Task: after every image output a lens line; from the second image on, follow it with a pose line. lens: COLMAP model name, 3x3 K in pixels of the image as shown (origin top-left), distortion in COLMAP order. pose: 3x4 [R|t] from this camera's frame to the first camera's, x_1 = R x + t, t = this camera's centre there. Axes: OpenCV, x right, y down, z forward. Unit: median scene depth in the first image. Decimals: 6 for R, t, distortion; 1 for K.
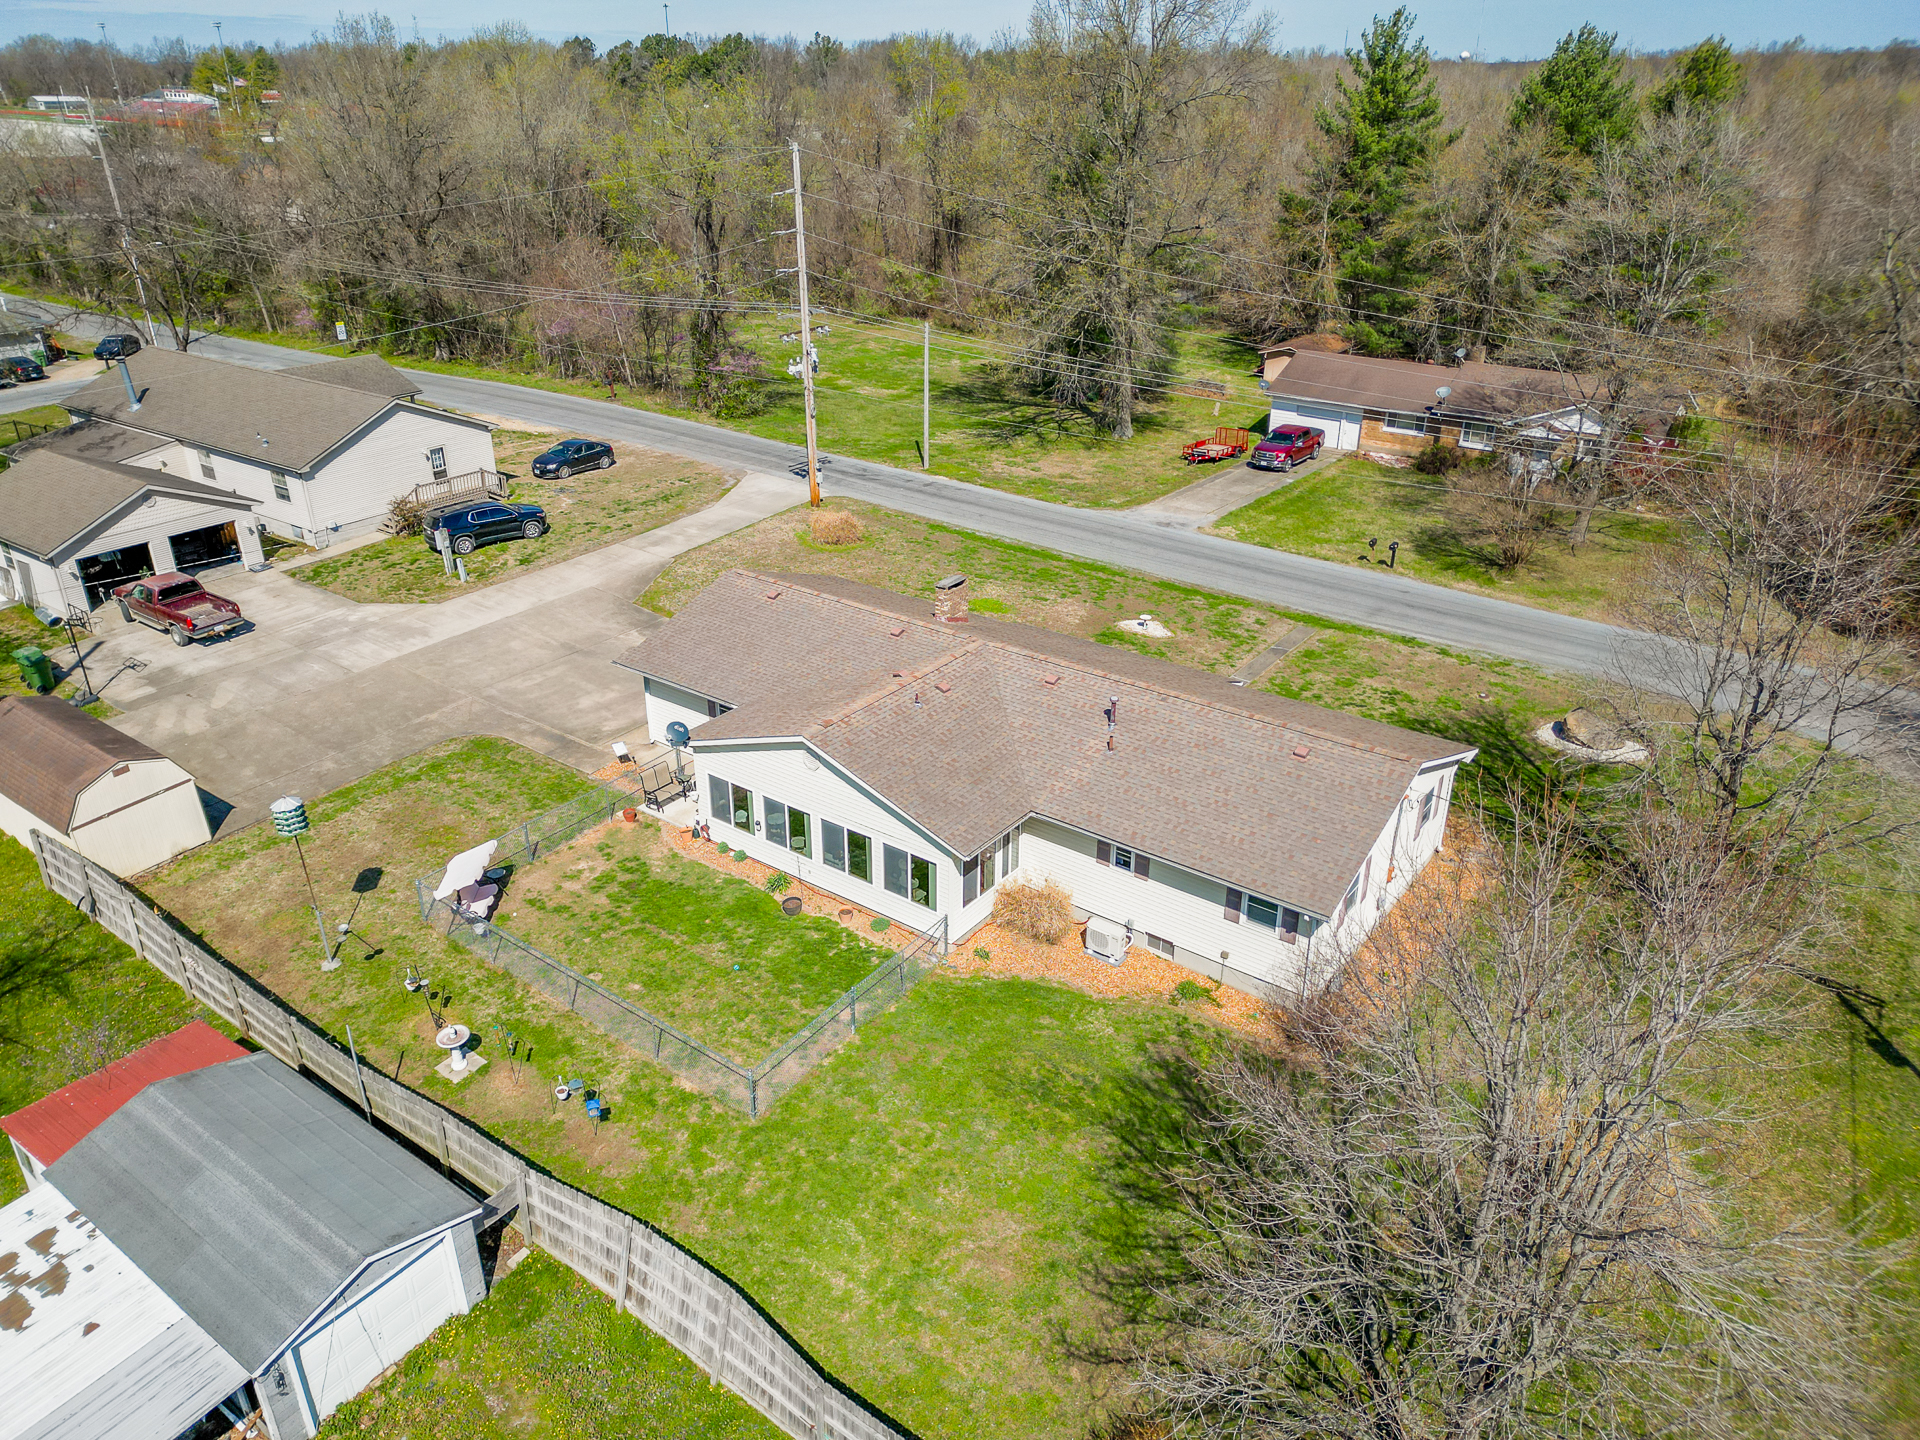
lens RADIAL K [[1359.0, 0, 960.0], [0, 1359.0, 720.0], [0, 0, 1]] dist [0.051093, -0.050468]
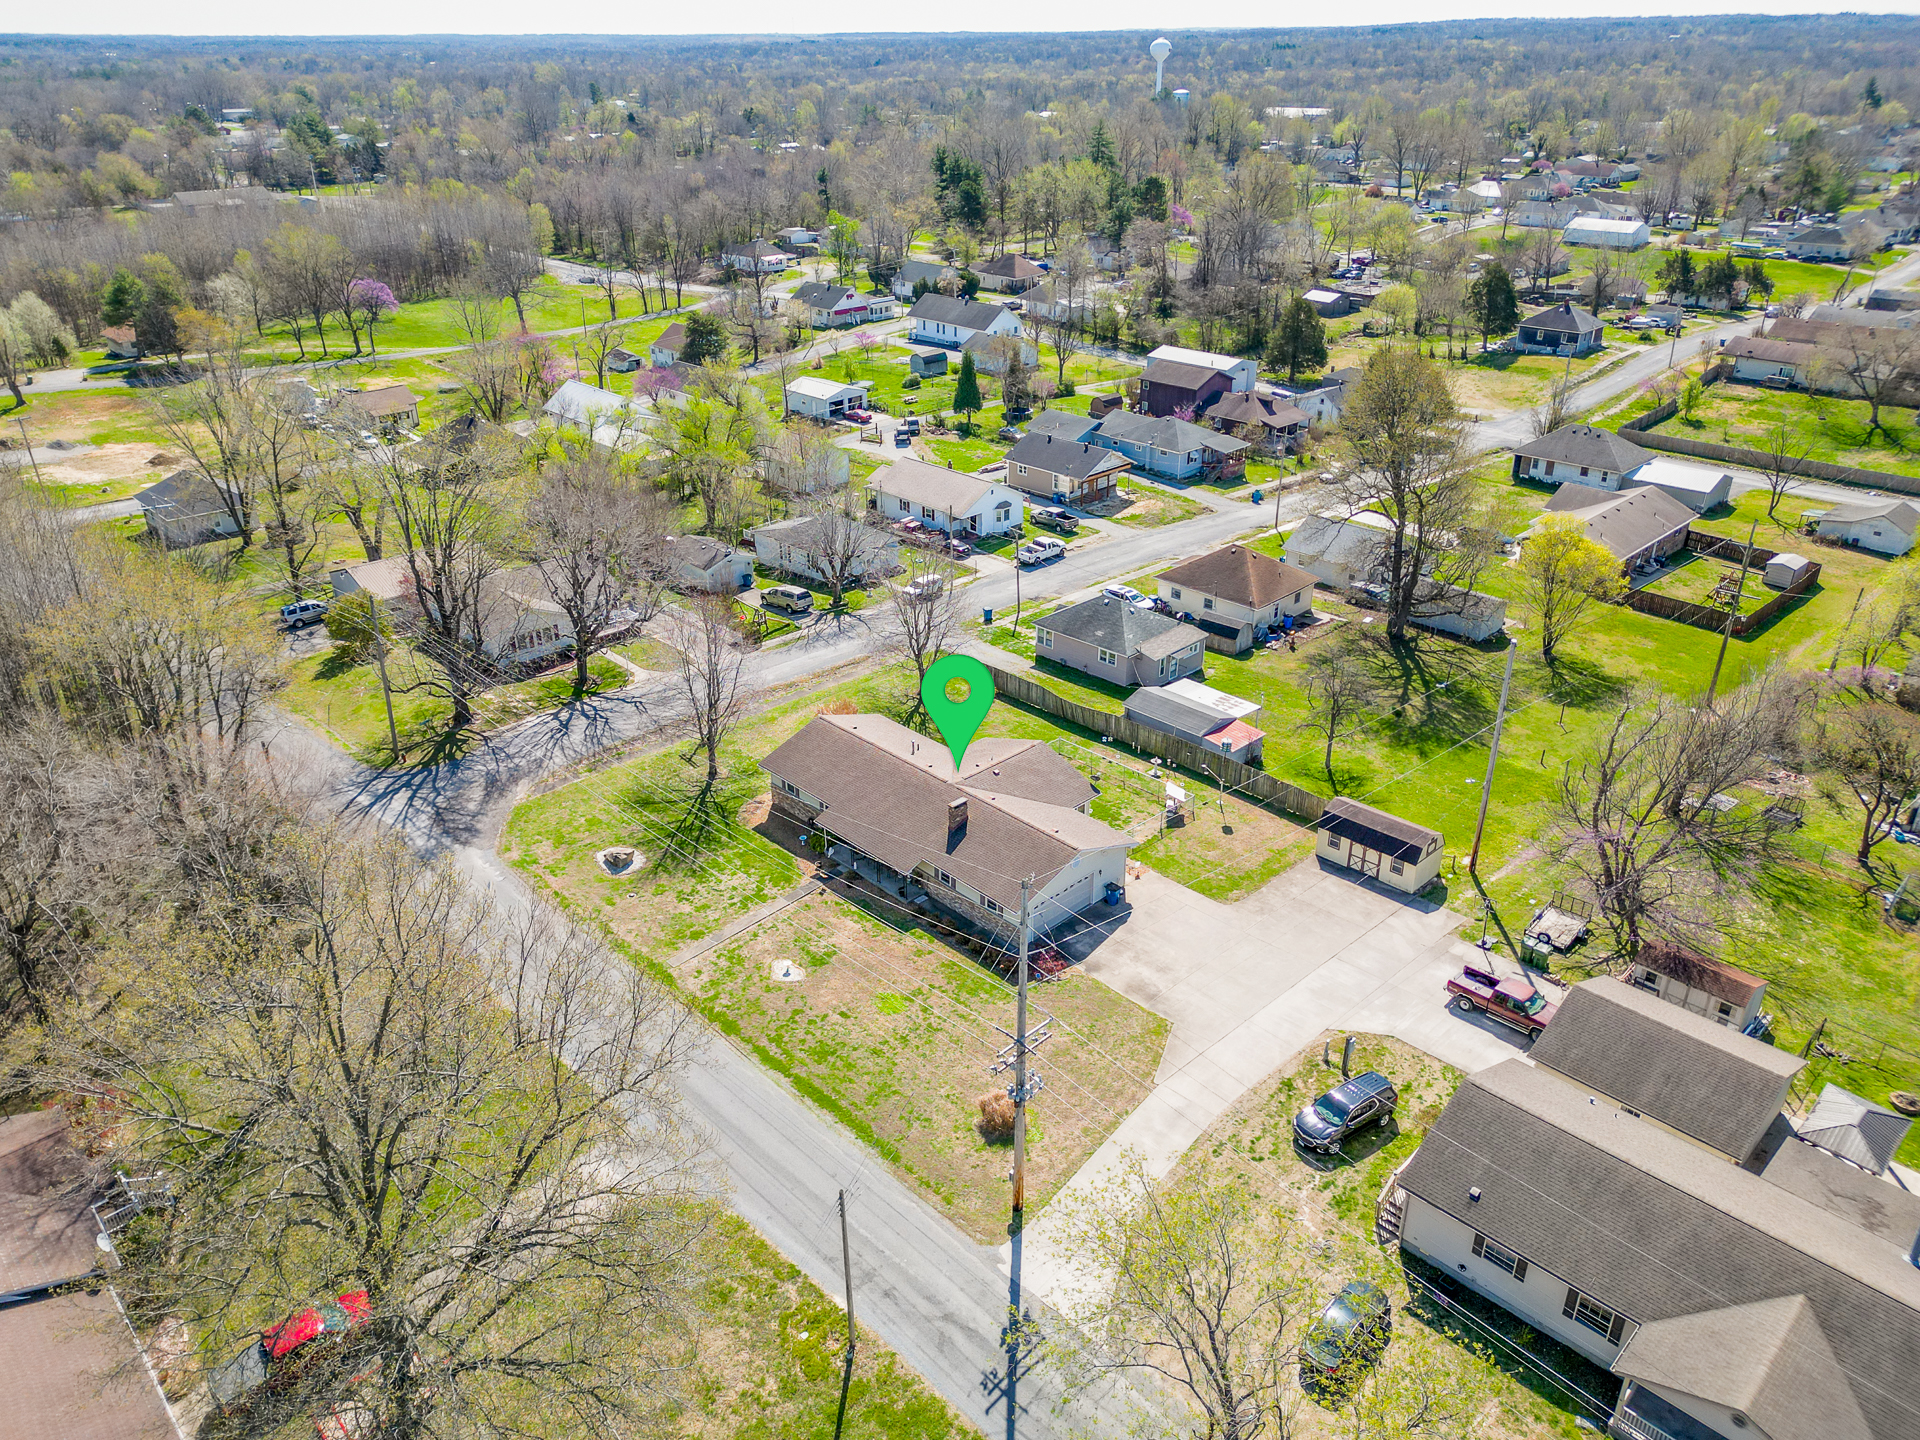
lens RADIAL K [[1359.0, 0, 960.0], [0, 1359.0, 720.0], [0, 0, 1]] dist [0.051093, -0.050468]
pose [[-0.985175, -0.069159, 0.156992, -0.239928], [0.082497, 0.611381, 0.787024, -1.333979], [-0.150412, 0.788309, -0.596612, 1.660391]]
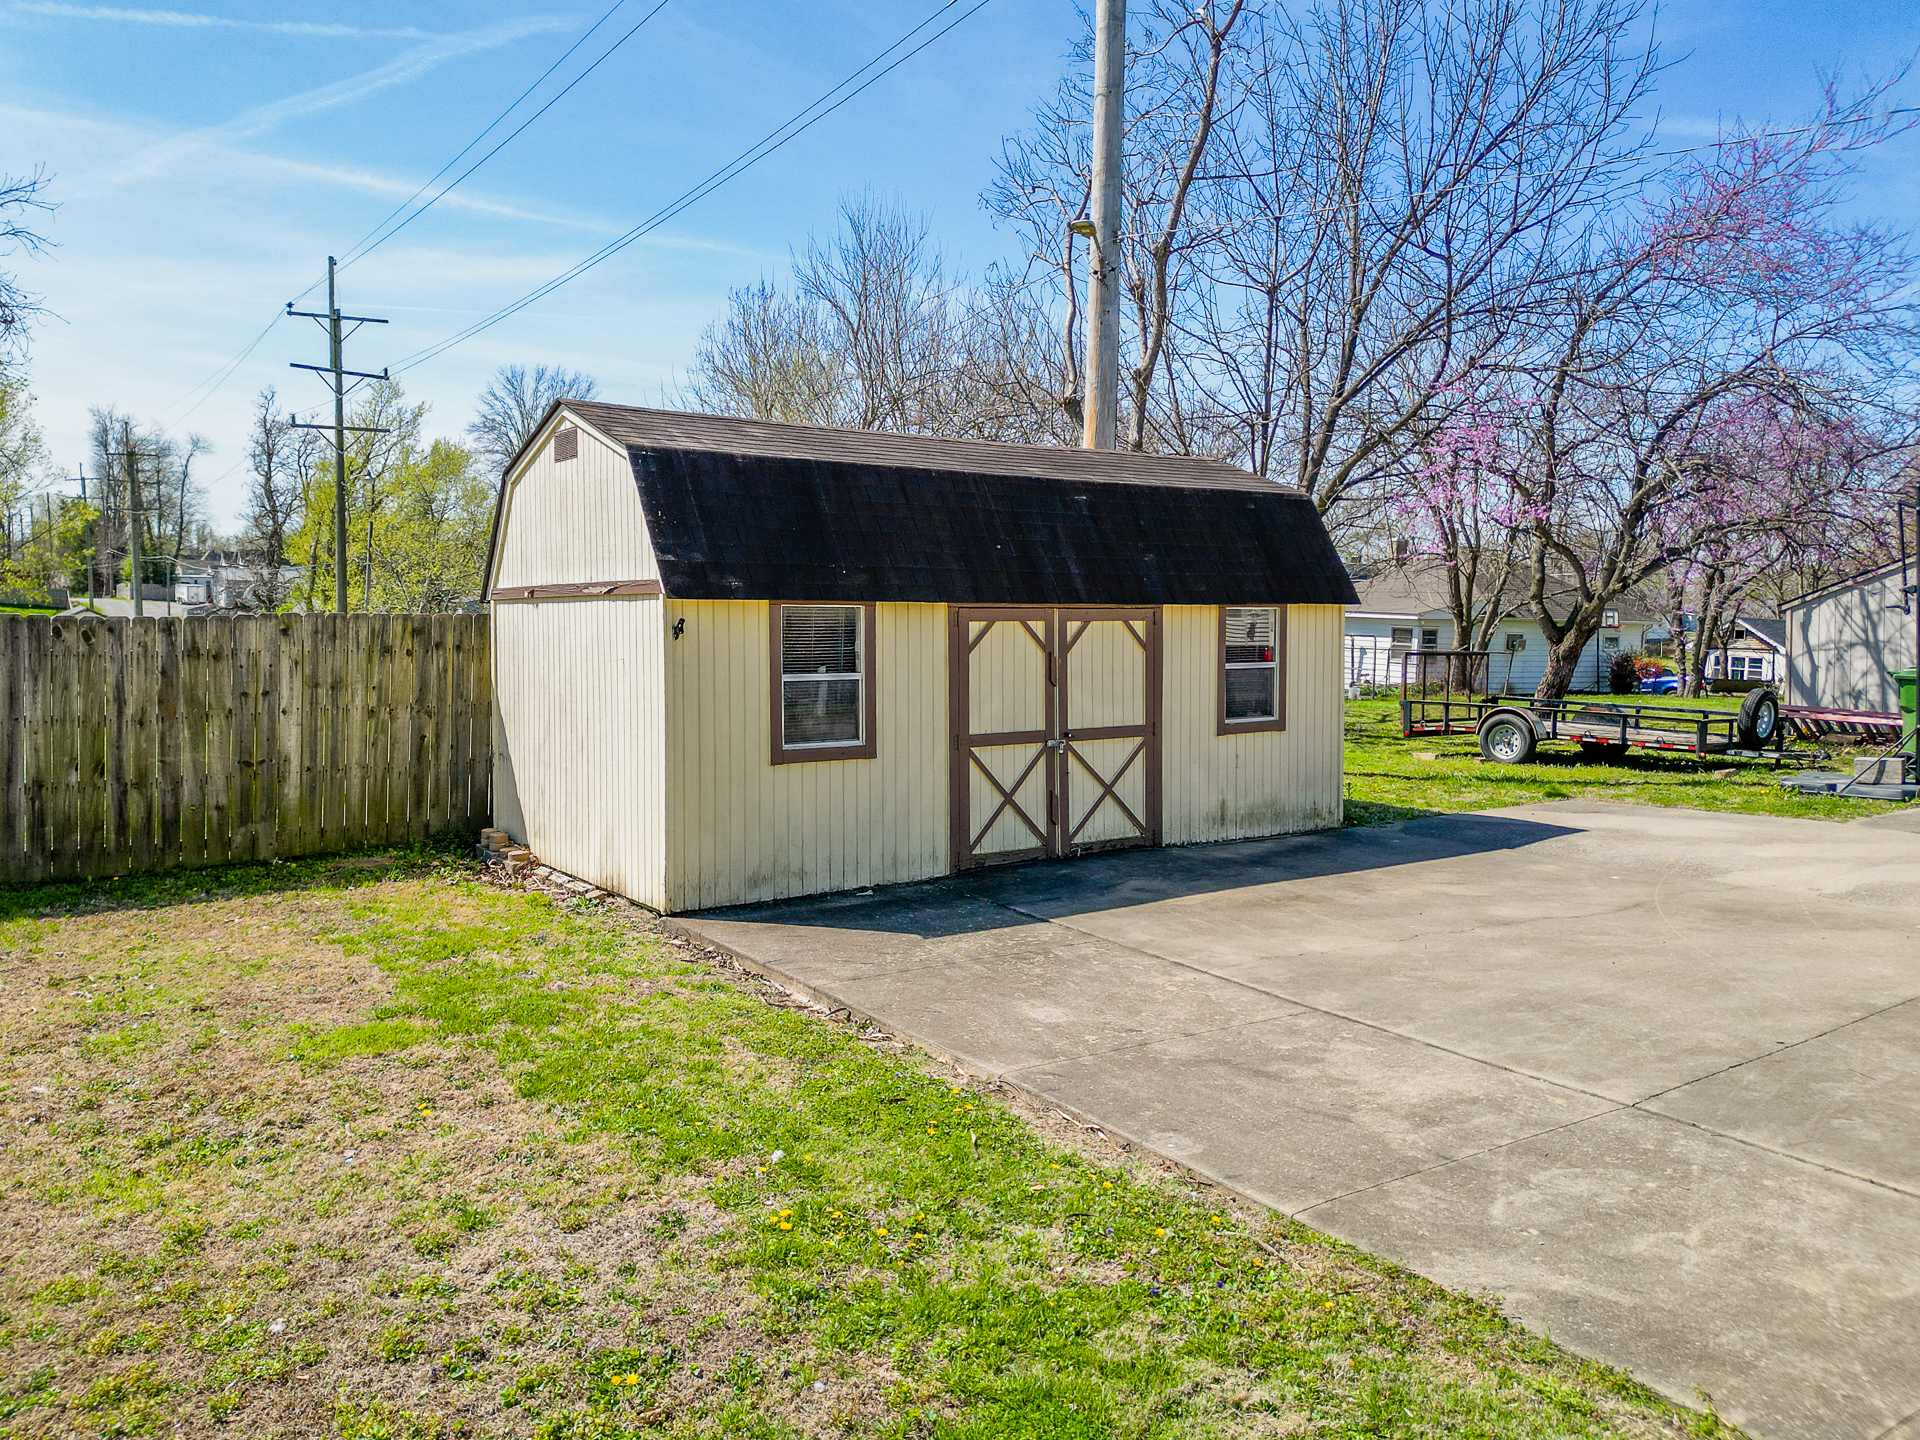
lens RADIAL K [[1394.6, 0, 965.8], [0, 1394.6, 670.6], [0, 0, 1]] dist [0.025613, -0.006787]
pose [[-0.326576, 0.035695, -0.944497, -0.268524], [-0.419013, 0.890257, 0.178526, -0.003055], [0.847217, 0.454059, -0.275779, 0.822370]]
